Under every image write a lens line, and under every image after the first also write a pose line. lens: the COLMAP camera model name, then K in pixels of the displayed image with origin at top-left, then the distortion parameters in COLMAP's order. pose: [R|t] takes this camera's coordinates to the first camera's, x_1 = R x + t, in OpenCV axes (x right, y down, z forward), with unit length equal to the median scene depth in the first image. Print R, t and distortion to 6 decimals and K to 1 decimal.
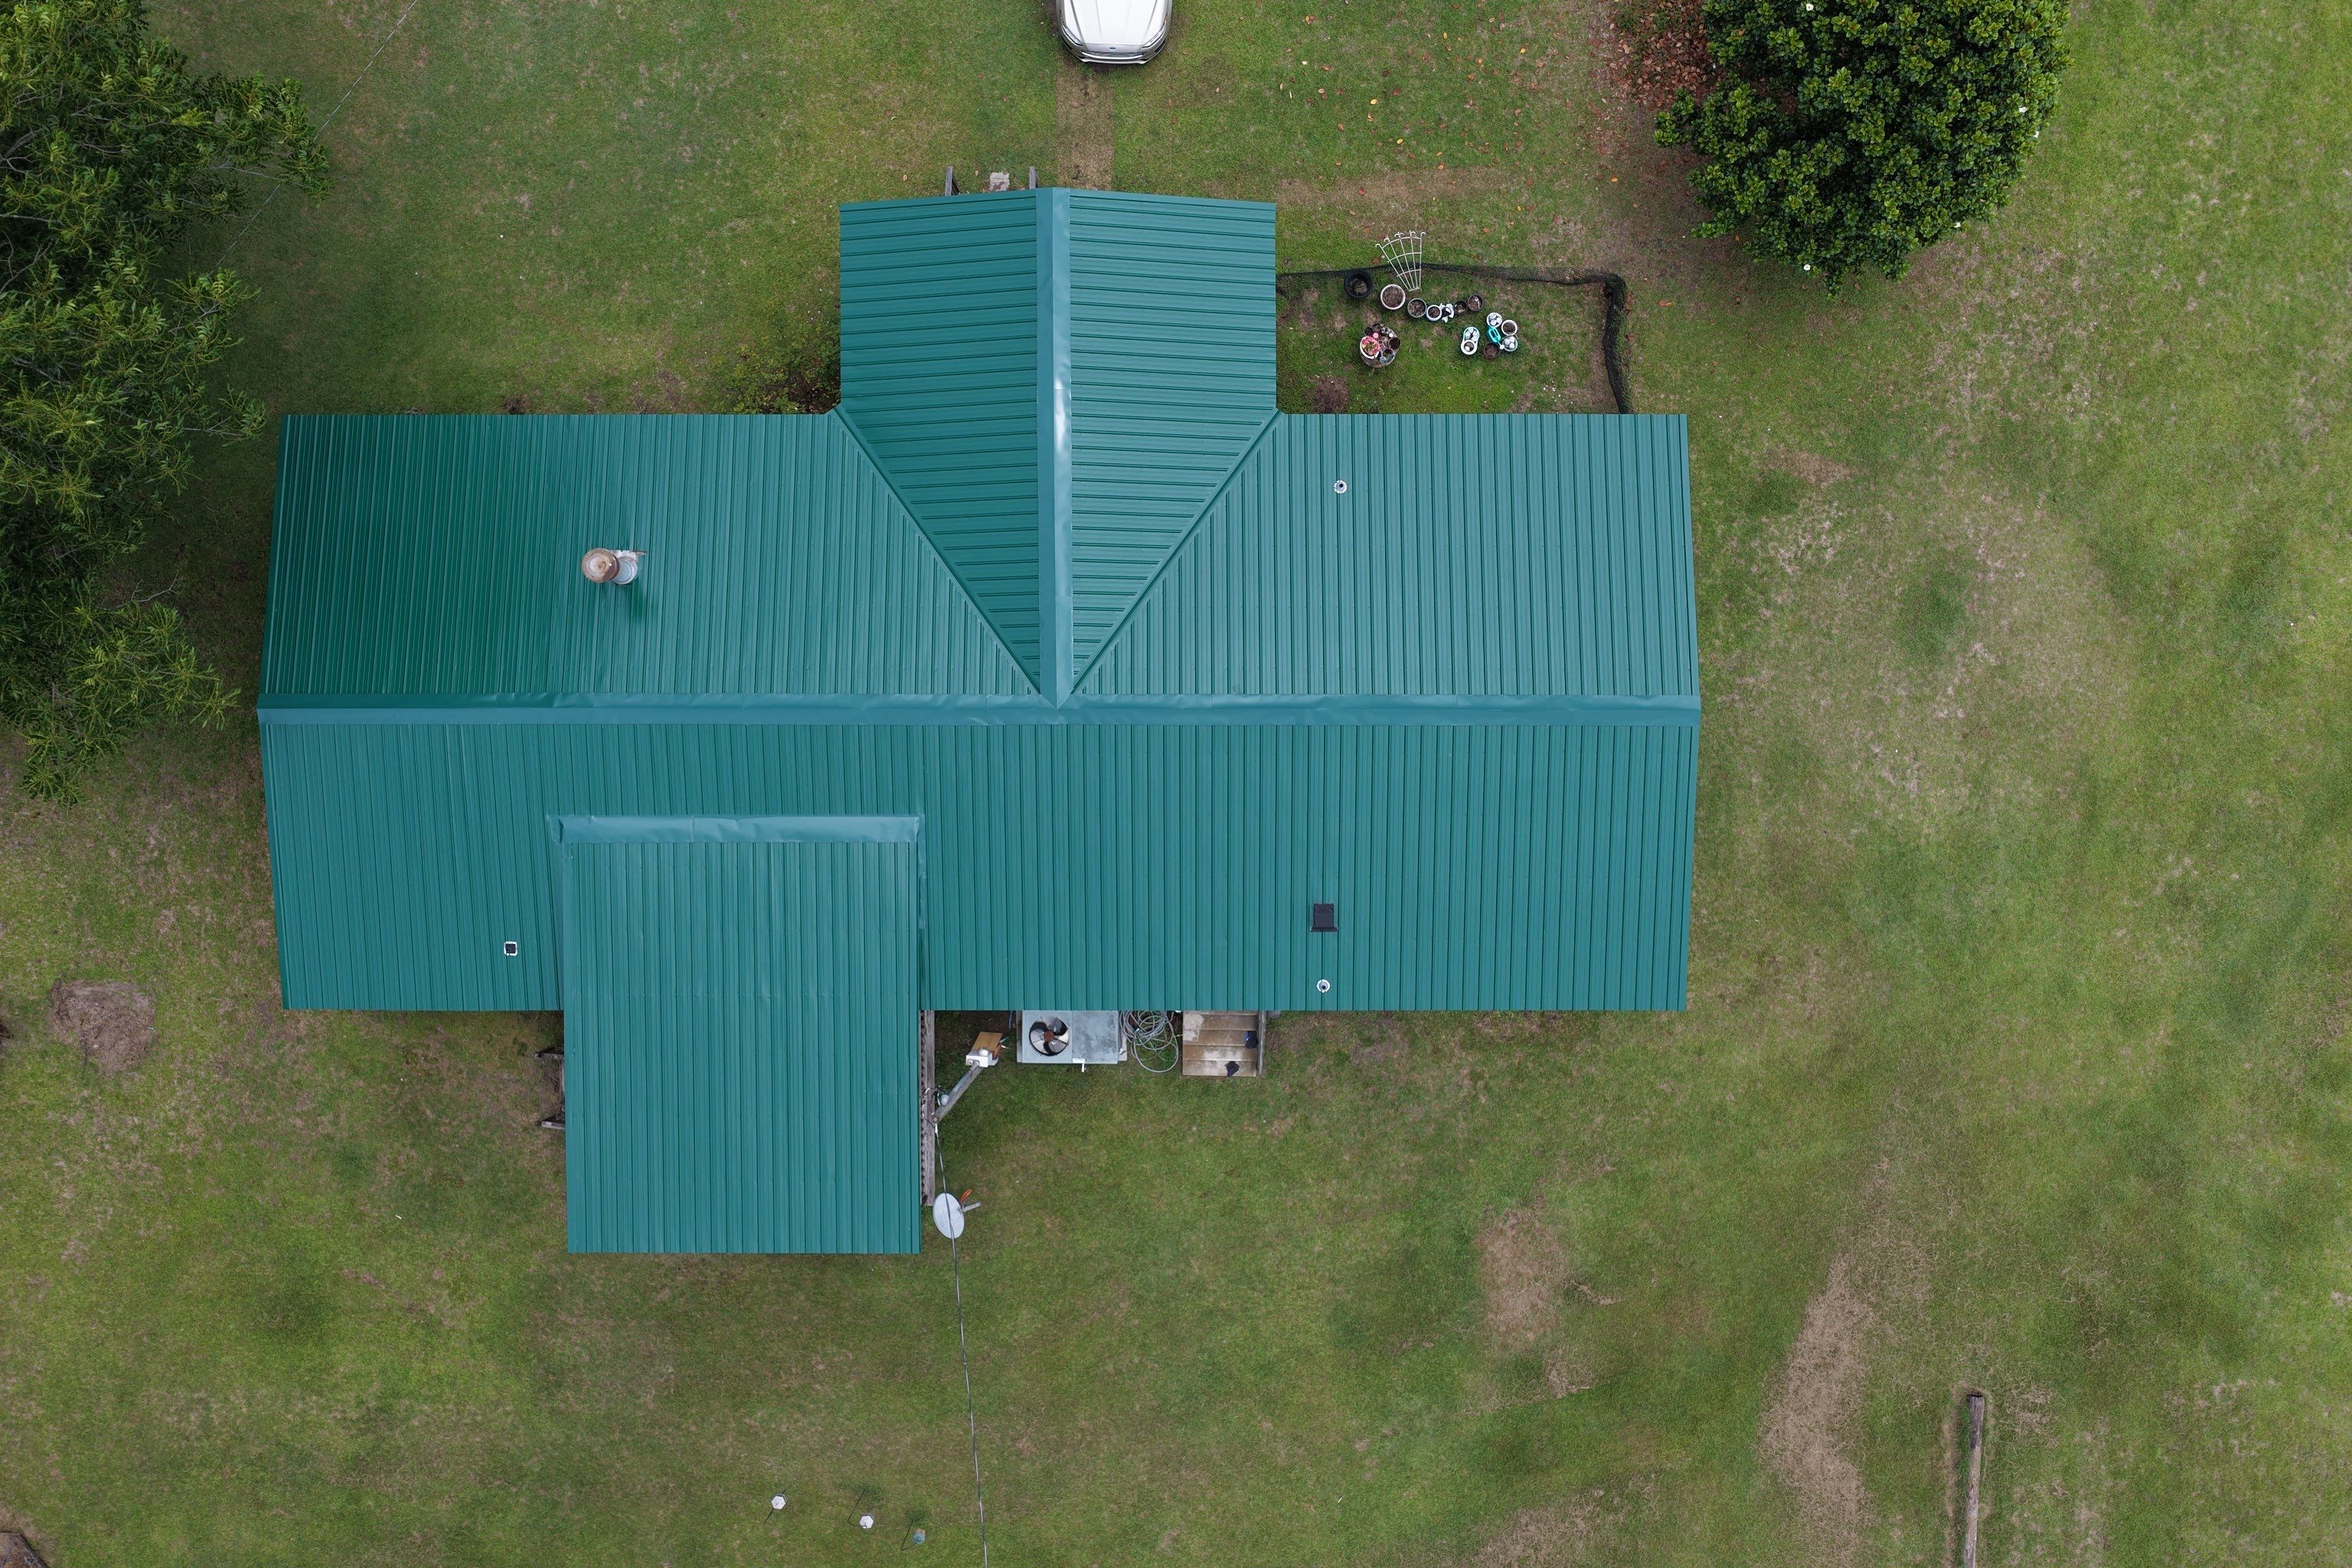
lens RADIAL K [[1949.2, 0, 1182.0], [0, 1949.2, 781.7], [0, 0, 1]] dist [-0.024123, 0.059049]
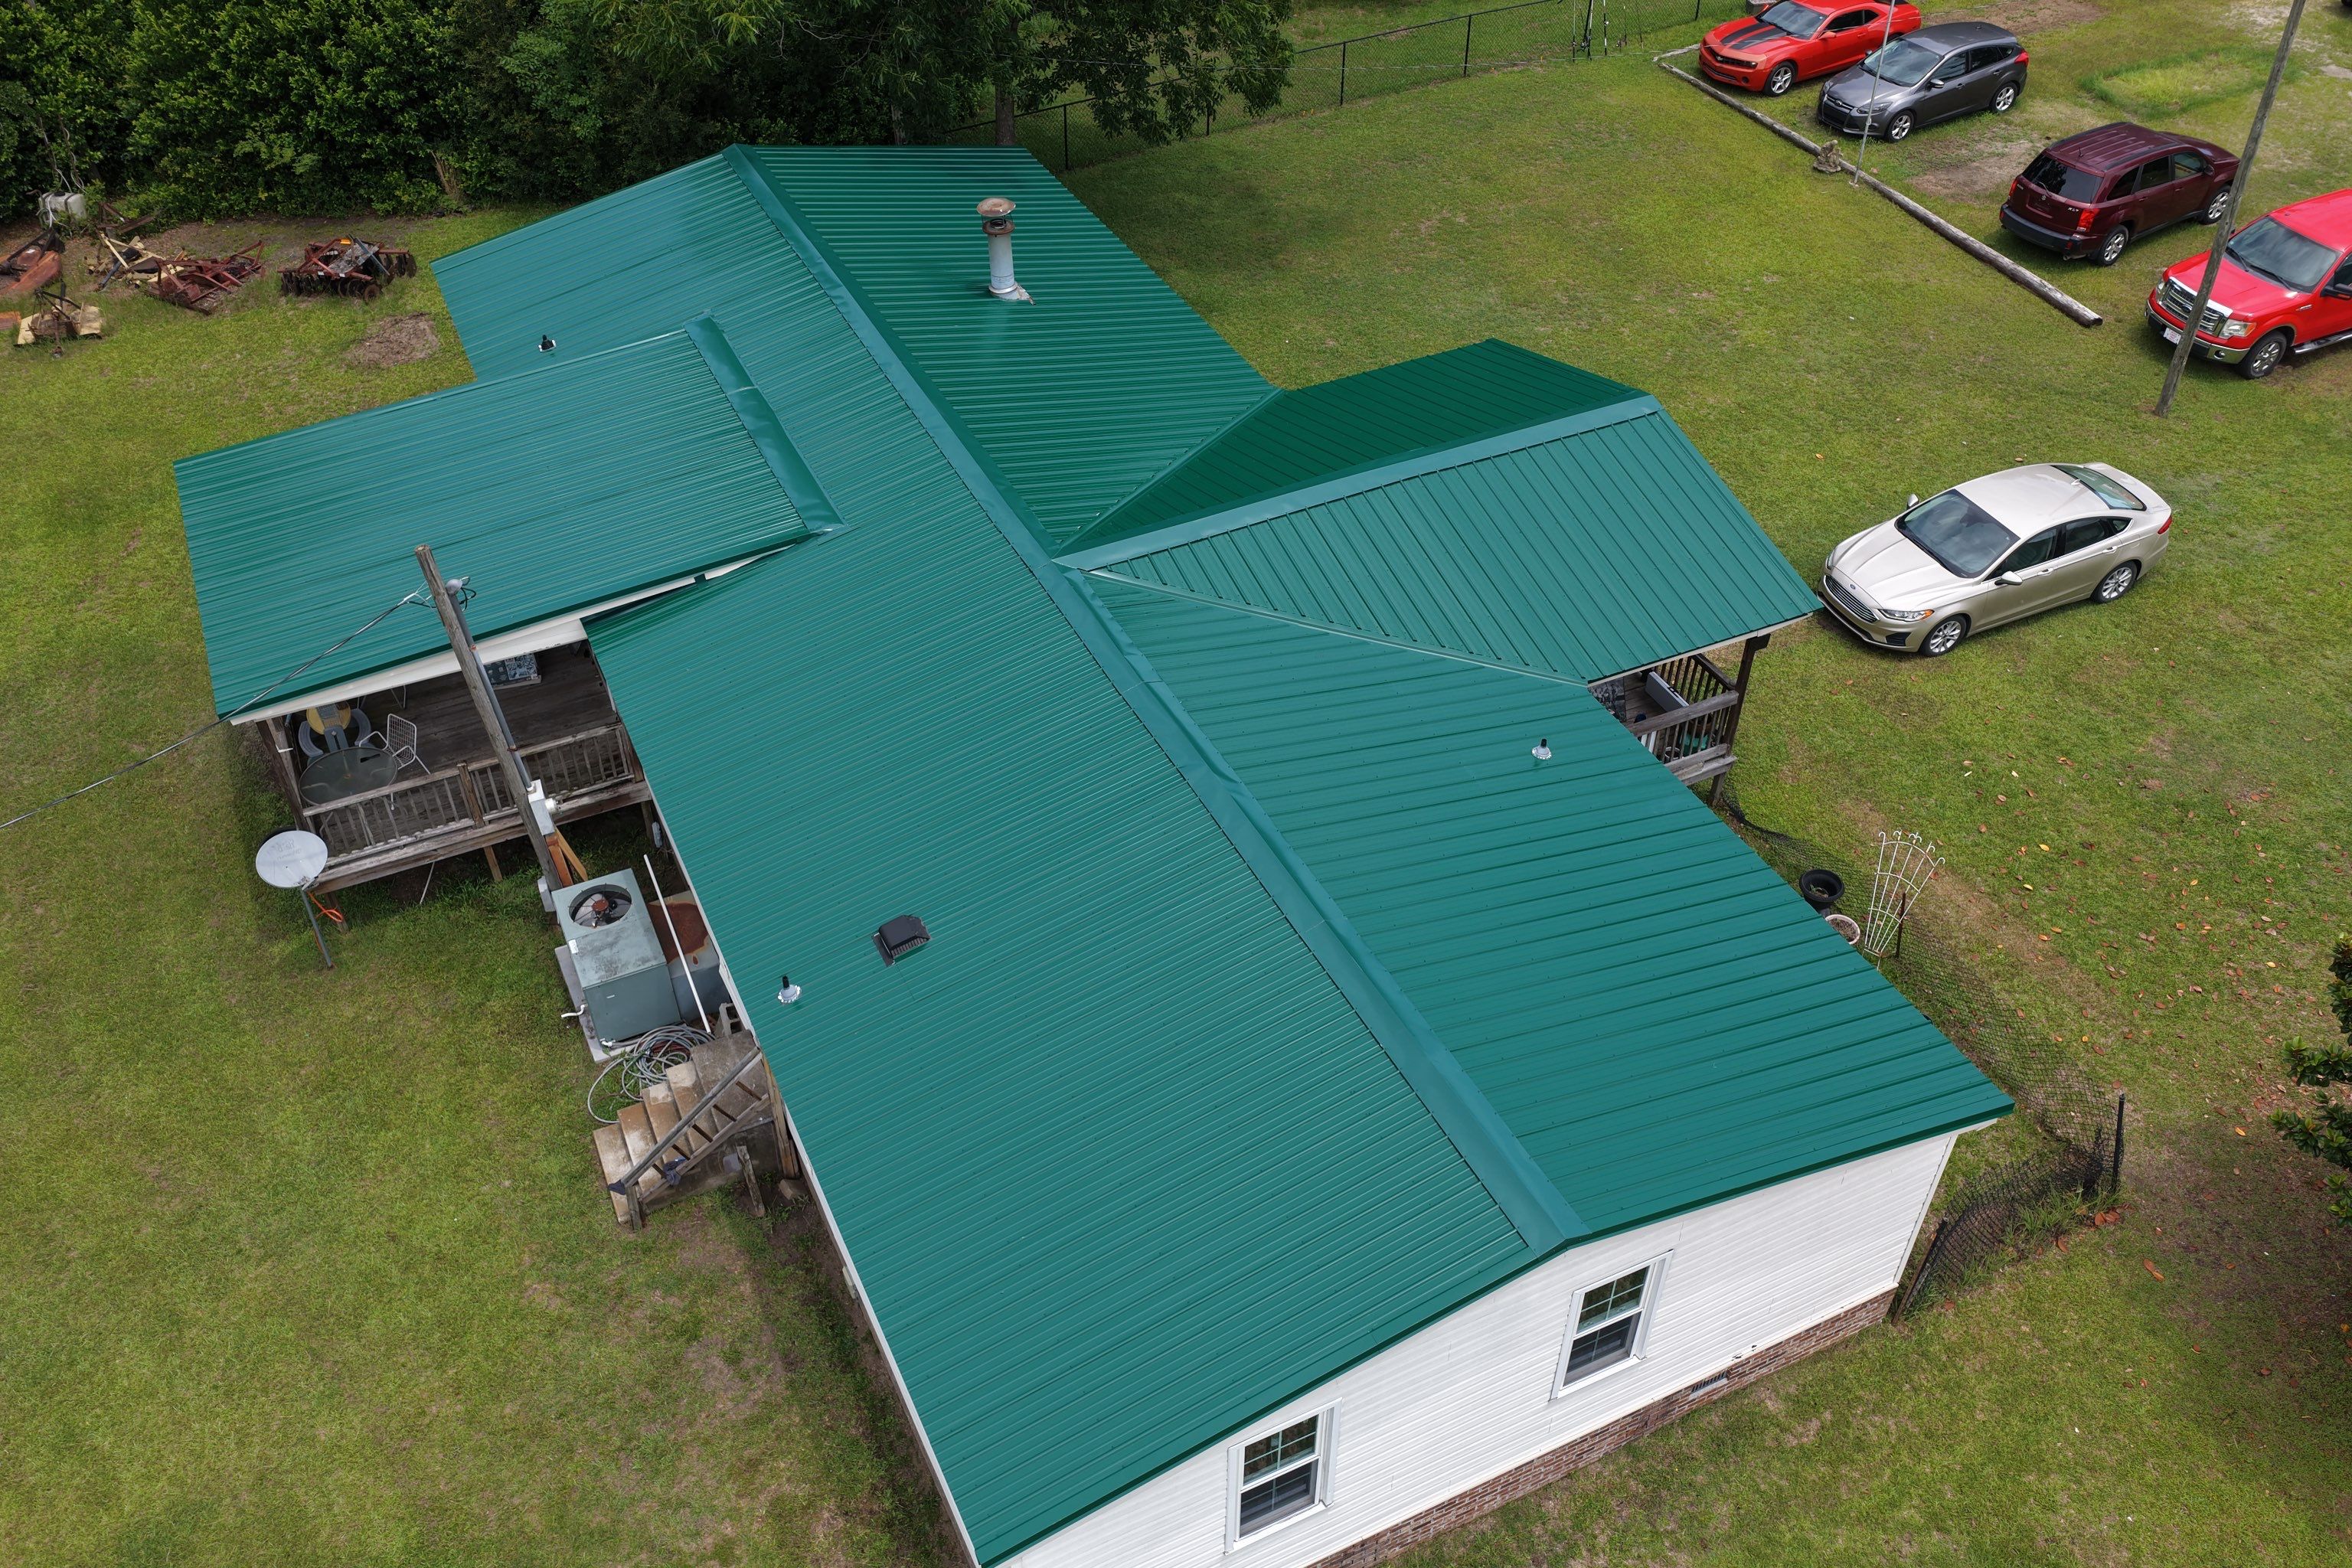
lens RADIAL K [[1949.2, 0, 1182.0], [0, 1949.2, 781.7], [0, 0, 1]] dist [-0.024123, 0.059049]
pose [[0.435068, 0.592617, -0.677880, 0.424739], [-0.900398, 0.286239, -0.327645, 0.152957], [-0.000132, 0.752909, 0.658125, 0.521846]]
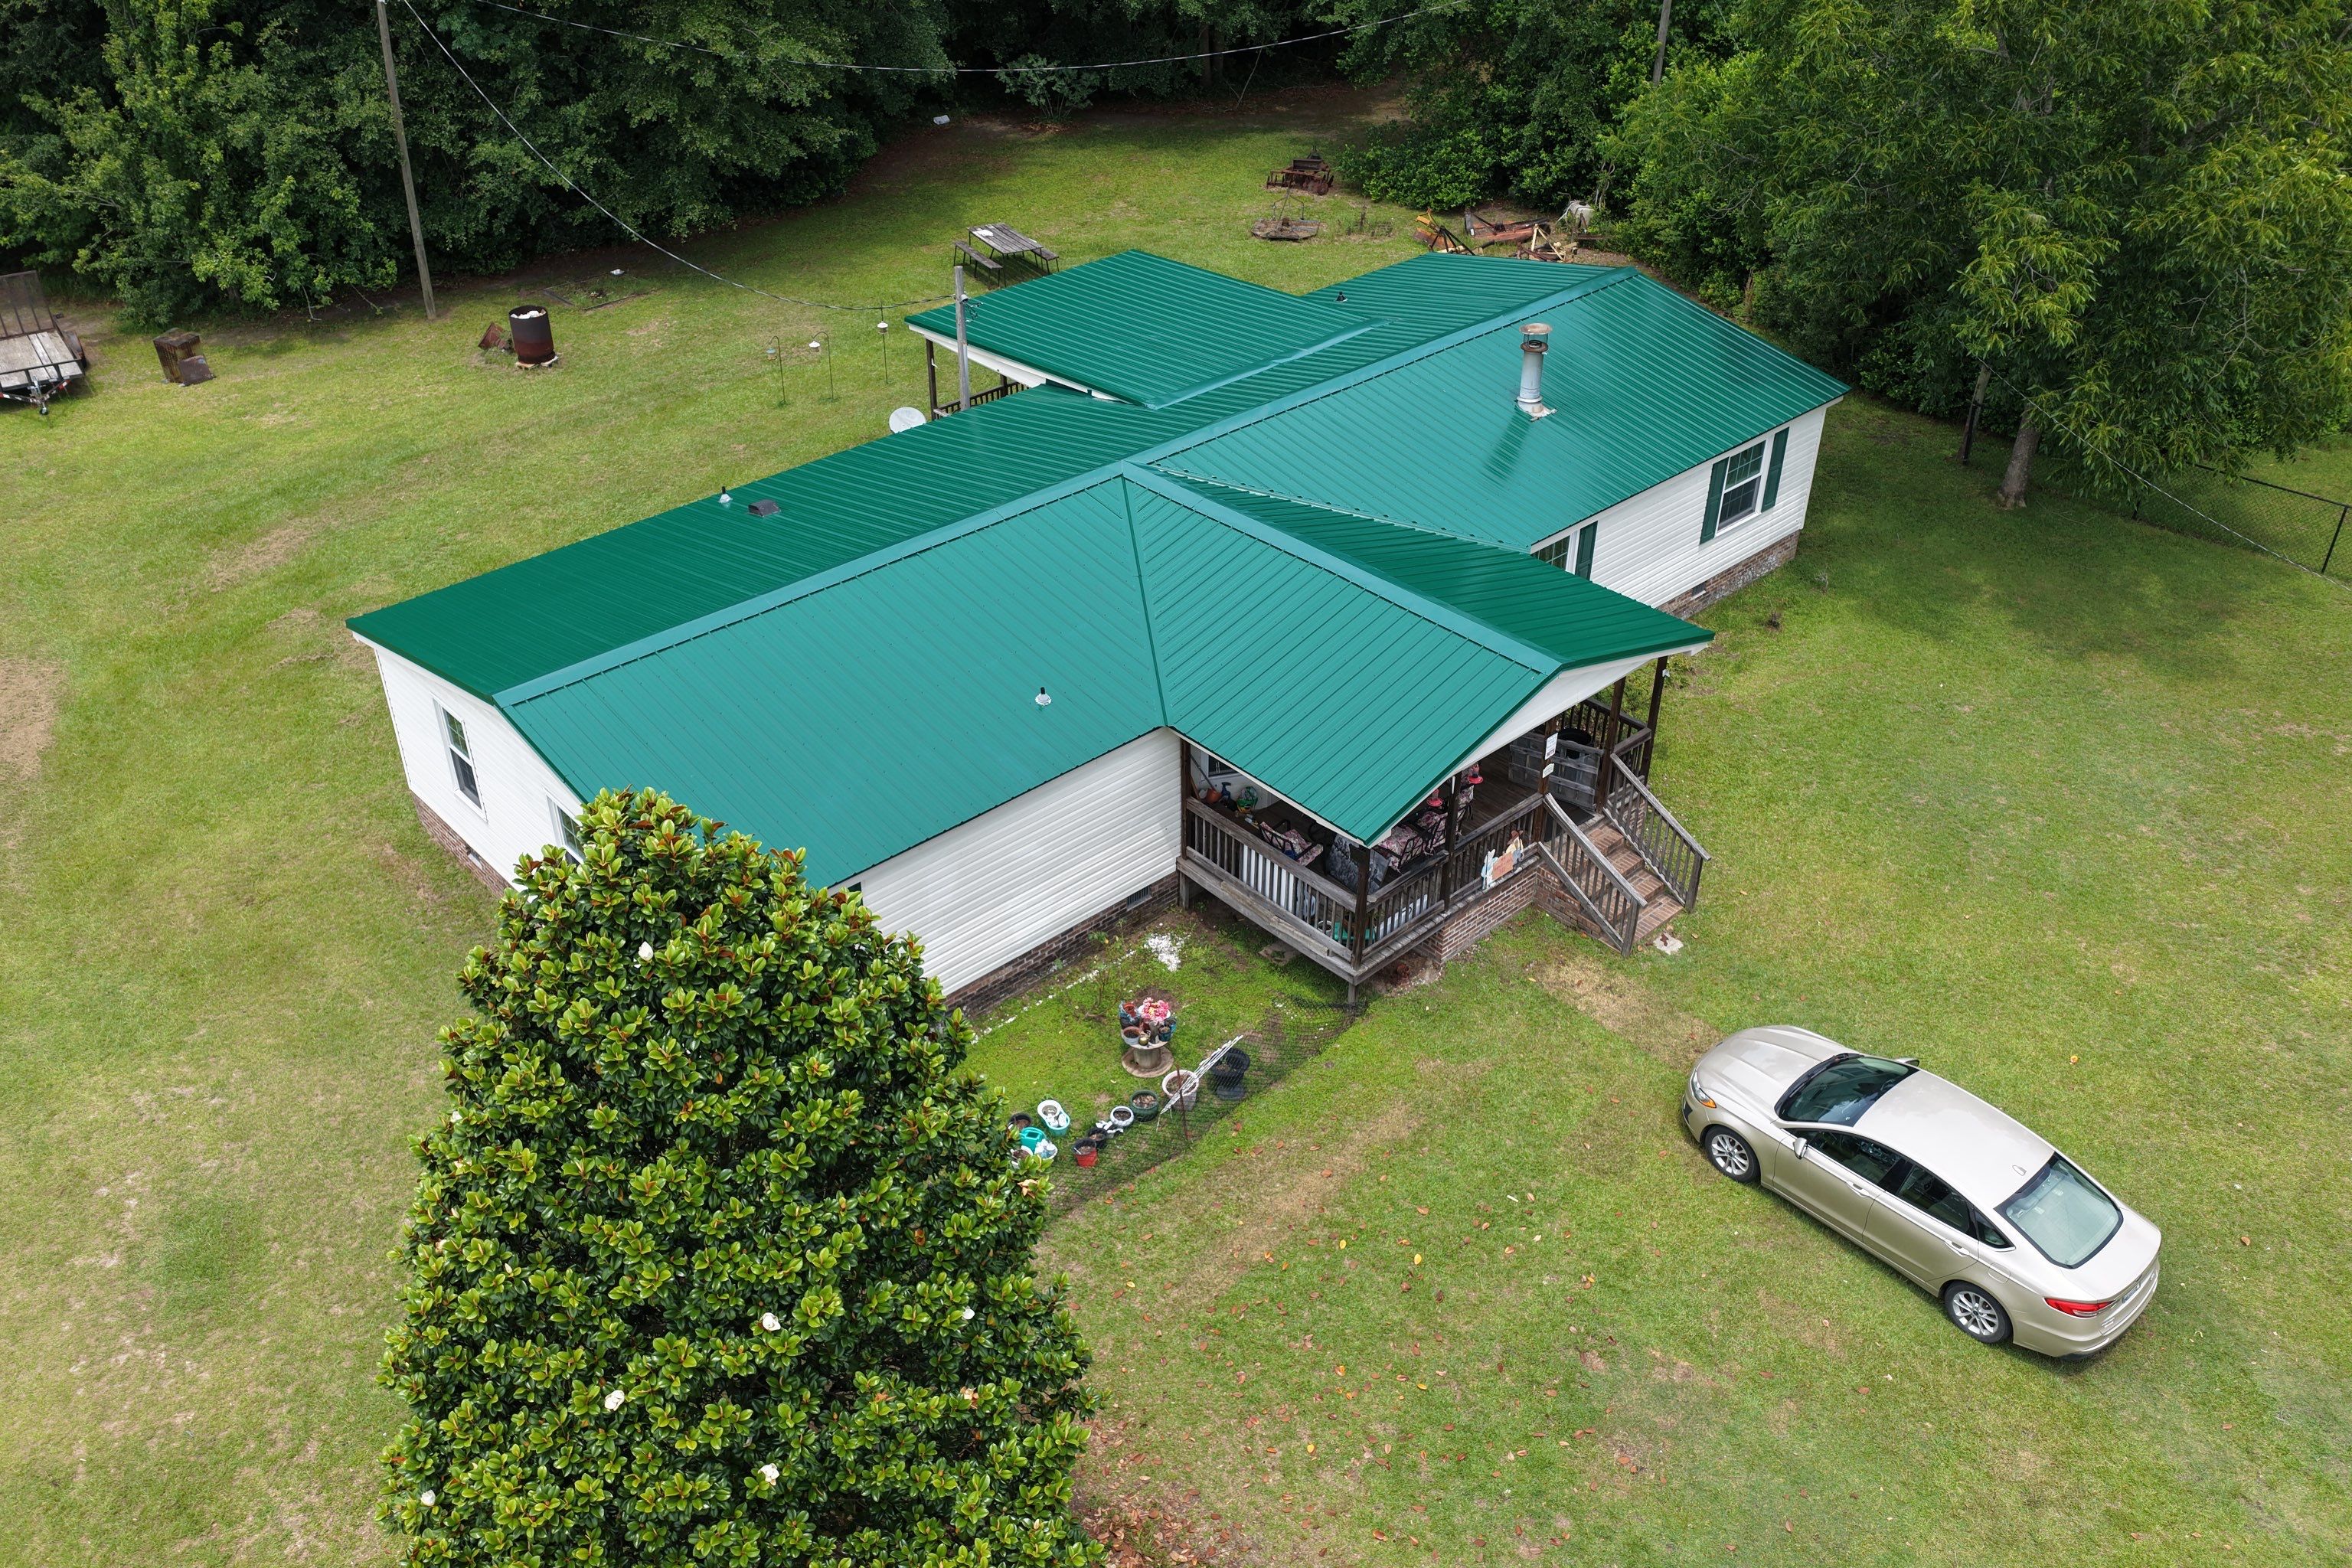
lens RADIAL K [[1949.2, 0, 1182.0], [0, 1949.2, 781.7], [0, 0, 1]] dist [-0.024123, 0.059049]
pose [[-0.733757, 0.382426, -0.561561, 0.447427], [-0.679409, -0.410610, 0.608114, -0.615612], [0.001976, 0.827738, 0.561111, 0.522319]]
